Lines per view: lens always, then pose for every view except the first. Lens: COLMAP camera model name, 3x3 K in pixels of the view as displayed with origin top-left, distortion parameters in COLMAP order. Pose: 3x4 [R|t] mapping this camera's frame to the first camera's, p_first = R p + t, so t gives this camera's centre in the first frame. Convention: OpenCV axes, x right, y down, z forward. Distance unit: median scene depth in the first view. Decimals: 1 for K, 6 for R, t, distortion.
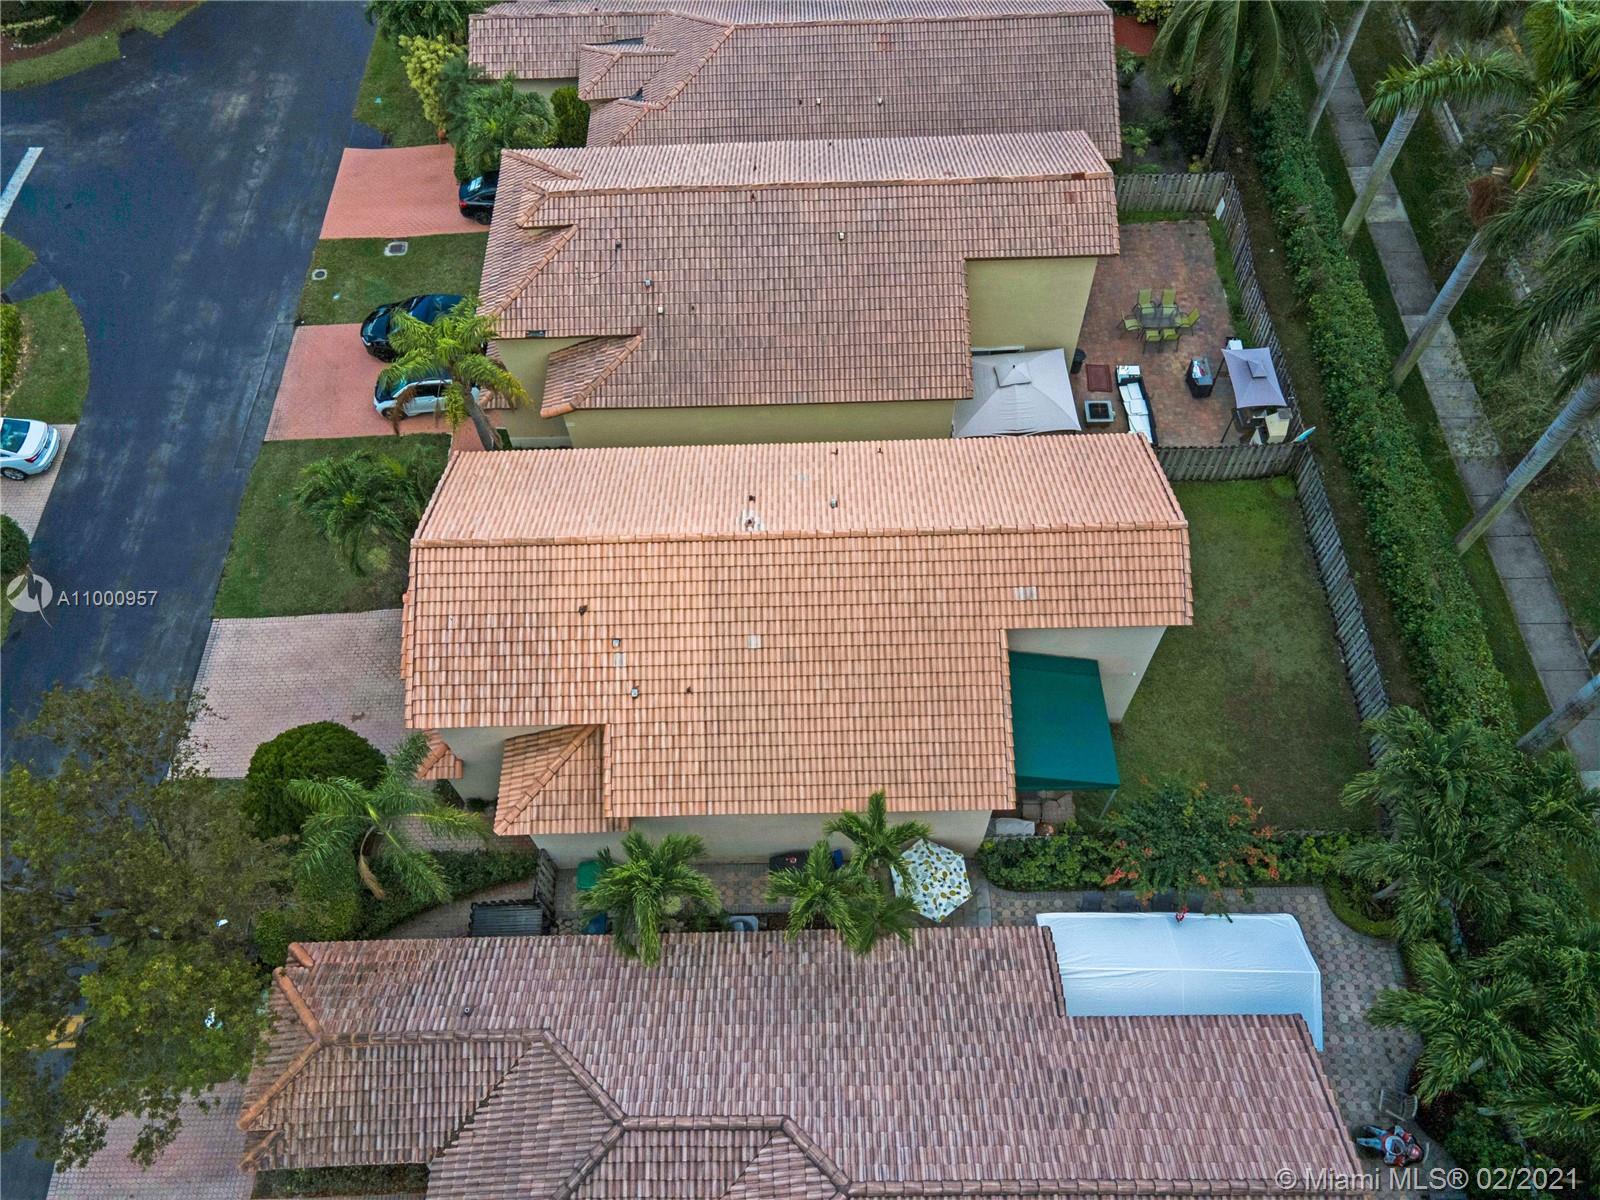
lens RADIAL K [[1162.4, 0, 806.5], [0, 1162.4, 595.7], [0, 0, 1]] dist [0.033610, 0.022284]
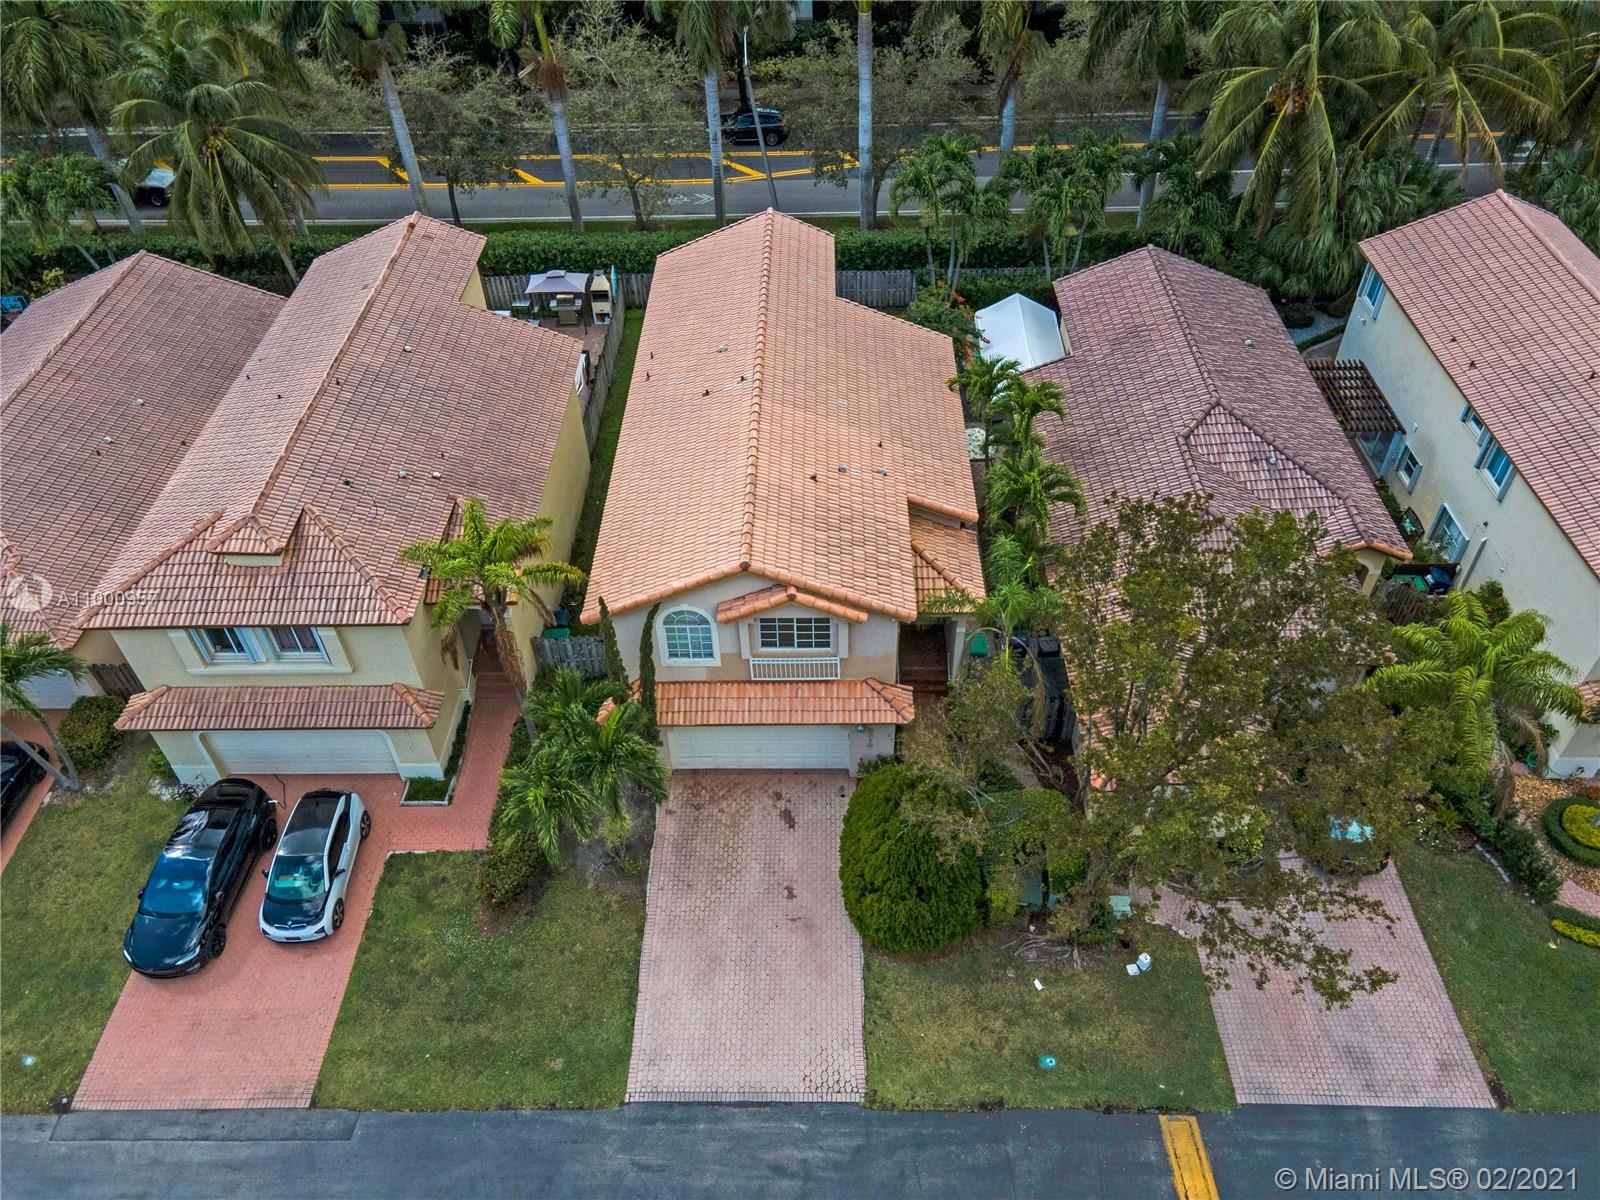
lens RADIAL K [[1162.4, 0, 798.6], [0, 1162.4, 604.9], [0, 0, 1]] dist [0.033610, 0.022284]
pose [[0.027478, -0.669644, 0.742174, -1.082366], [0.869781, 0.381942, 0.312414, -0.296583], [-0.492673, 0.636944, 0.592938, 0.430637]]
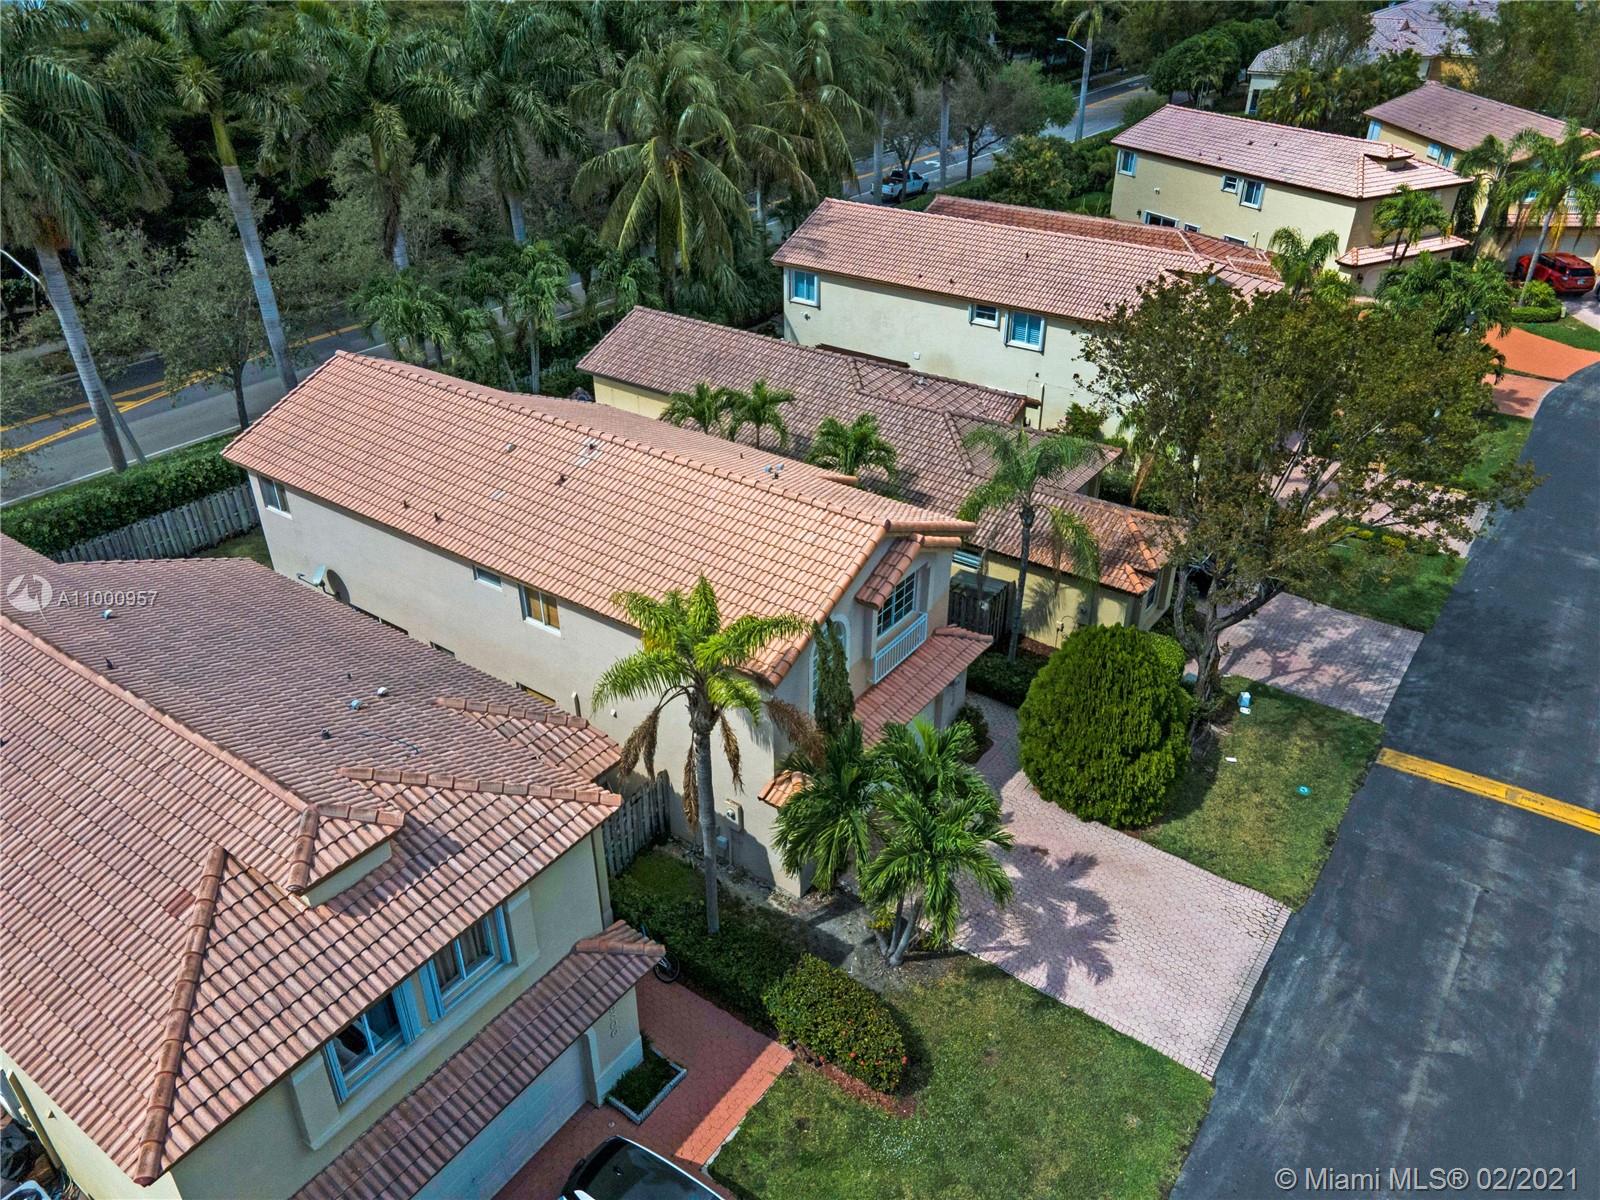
lens RADIAL K [[1162.4, 0, 794.1], [0, 1162.4, 604.9], [0, 0, 1]] dist [0.033610, 0.022284]
pose [[-0.801772, -0.279529, 0.528229, -0.761519], [0.527125, 0.085712, 0.845454, -0.812670], [-0.281604, 0.956304, 0.078625, 1.016733]]
